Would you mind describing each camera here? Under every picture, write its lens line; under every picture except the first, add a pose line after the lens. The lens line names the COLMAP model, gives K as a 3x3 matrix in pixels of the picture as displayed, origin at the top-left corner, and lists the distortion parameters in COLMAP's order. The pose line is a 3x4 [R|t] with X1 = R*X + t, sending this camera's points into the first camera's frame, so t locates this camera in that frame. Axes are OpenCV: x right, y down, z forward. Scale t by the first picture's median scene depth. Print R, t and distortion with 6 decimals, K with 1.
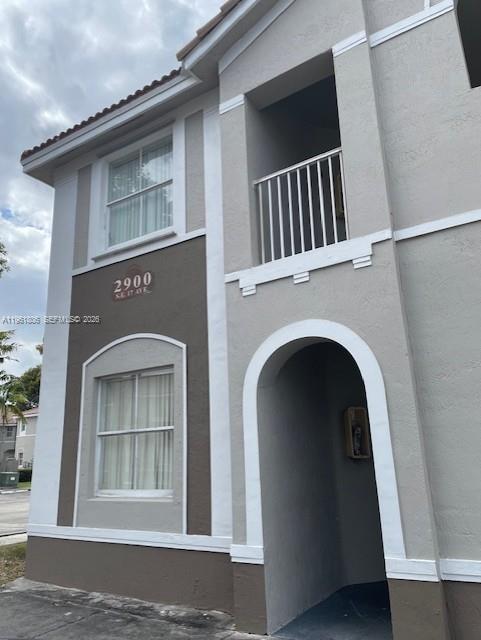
lens RADIAL K [[491.1, 0, 265.0], [0, 491.1, 323.2], [0, 0, 1]] dist [0.108450, -0.142883]
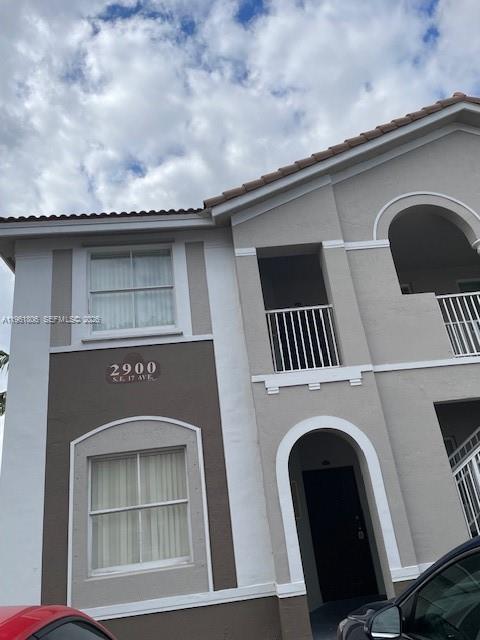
lens RADIAL K [[491.1, 0, 264.5], [0, 491.1, 323.2], [0, 0, 1]] dist [0.108450, -0.142883]
pose [[0.788347, 0.166286, 0.592332, -0.774575], [-0.066285, 0.980134, -0.186934, 0.006974], [-0.611649, 0.108106, 0.783708, -0.078416]]
